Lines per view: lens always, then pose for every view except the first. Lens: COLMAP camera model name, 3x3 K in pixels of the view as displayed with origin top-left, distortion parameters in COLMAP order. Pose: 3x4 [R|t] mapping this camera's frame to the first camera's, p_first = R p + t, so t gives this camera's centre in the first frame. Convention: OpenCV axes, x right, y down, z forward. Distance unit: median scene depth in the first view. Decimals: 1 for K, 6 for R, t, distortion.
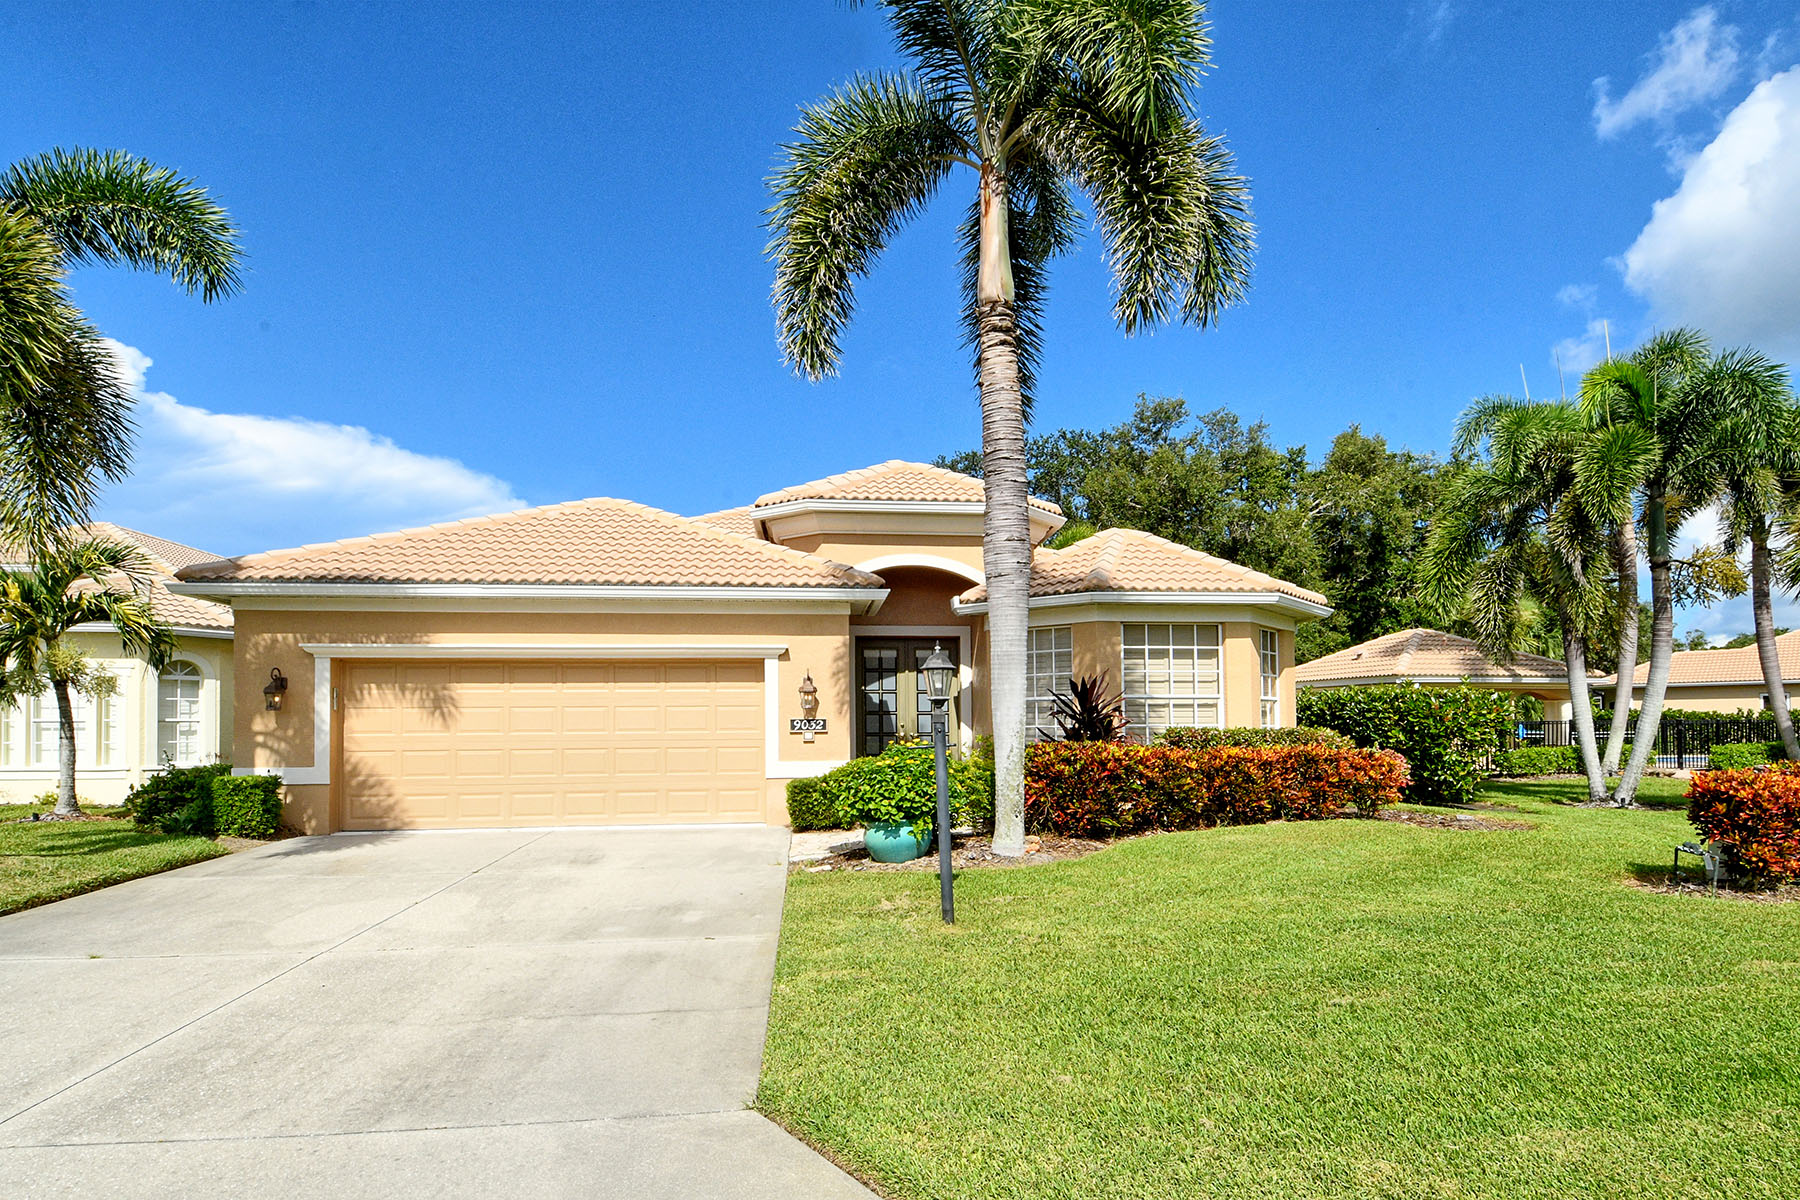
lens RADIAL K [[952.0, 0, 899.9], [0, 952.0, 599.2], [0, 0, 1]] dist [-0.005189, -0.001108]
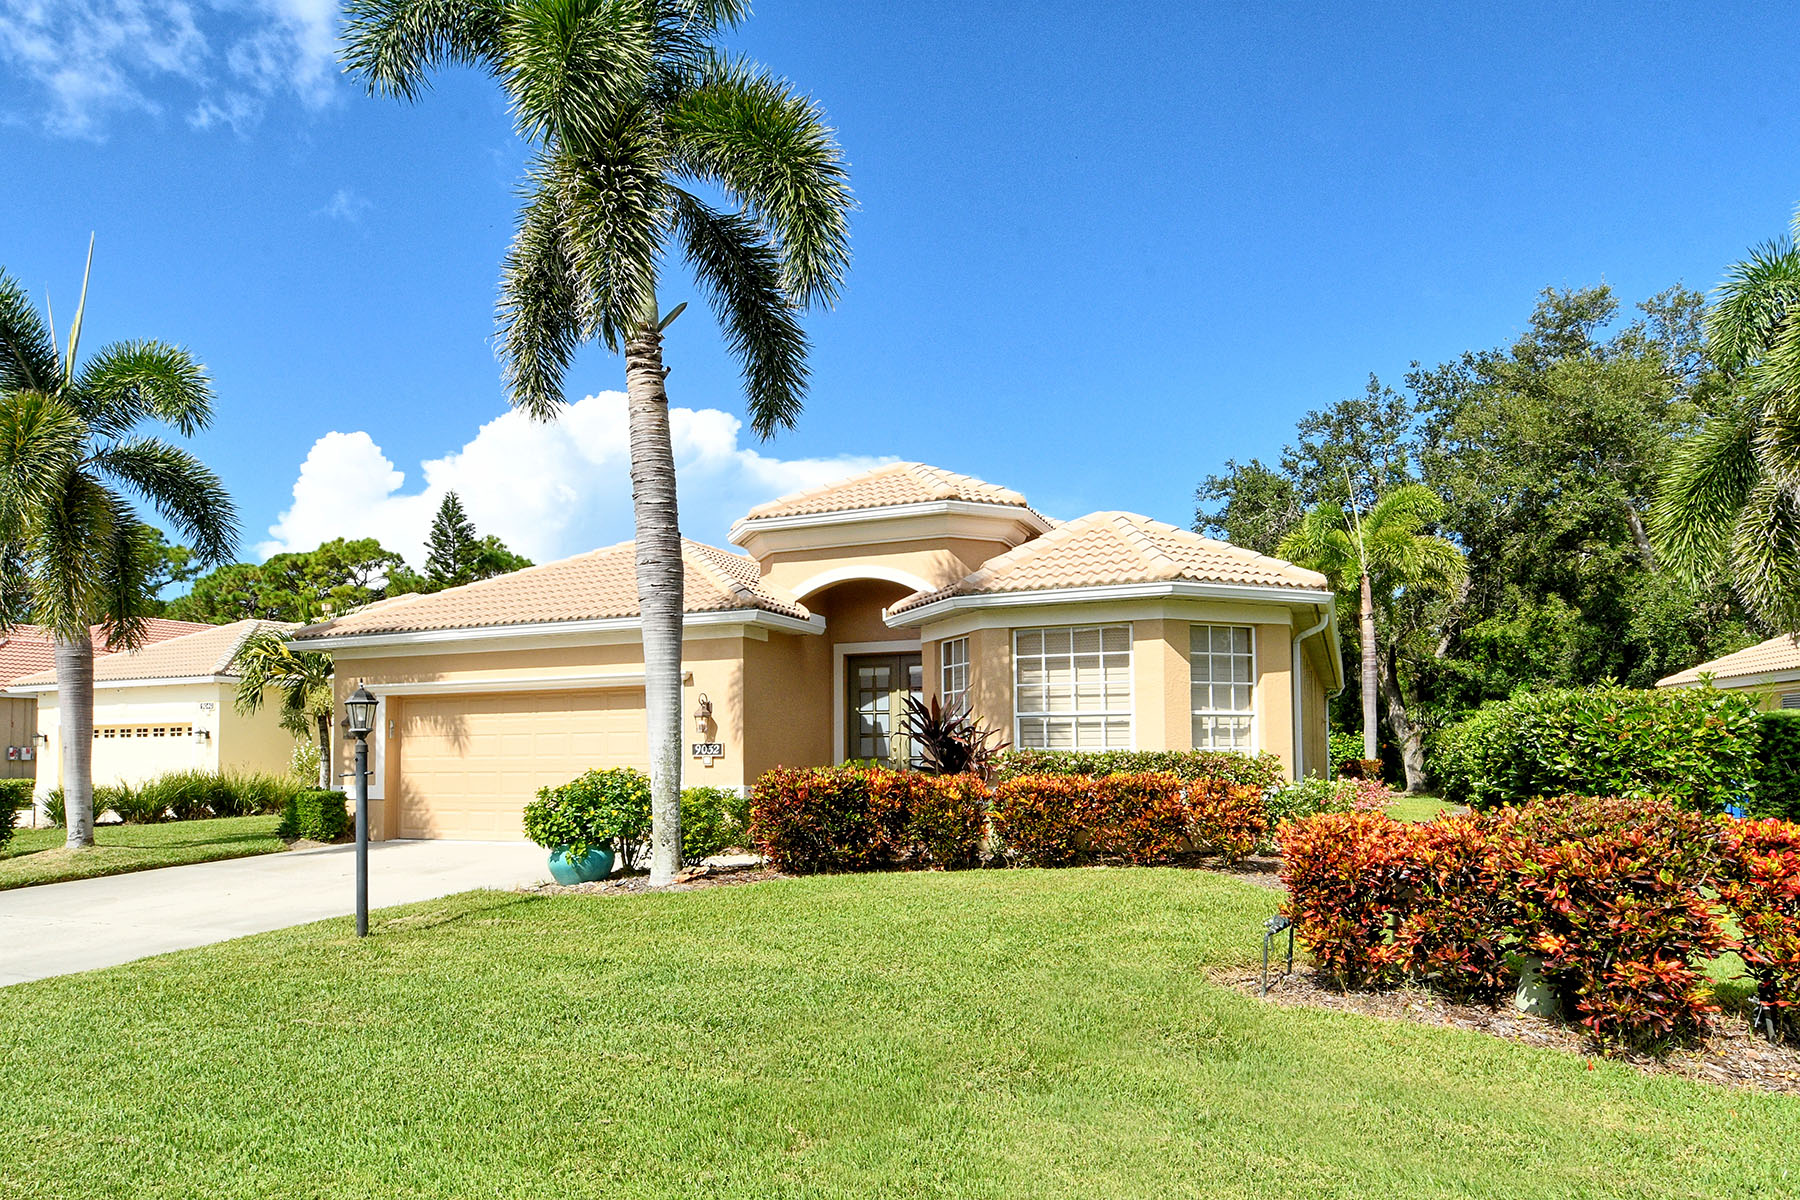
lens RADIAL K [[1080.8, 0, 900.4], [0, 1080.8, 602.4], [0, 0, 1]] dist [0.005494, 0.001507]
pose [[0.877100, -0.068494, -0.475399, 0.609400], [0.068639, 0.997495, -0.017079, 0.010532], [0.475378, -0.017651, 0.879605, 0.094575]]
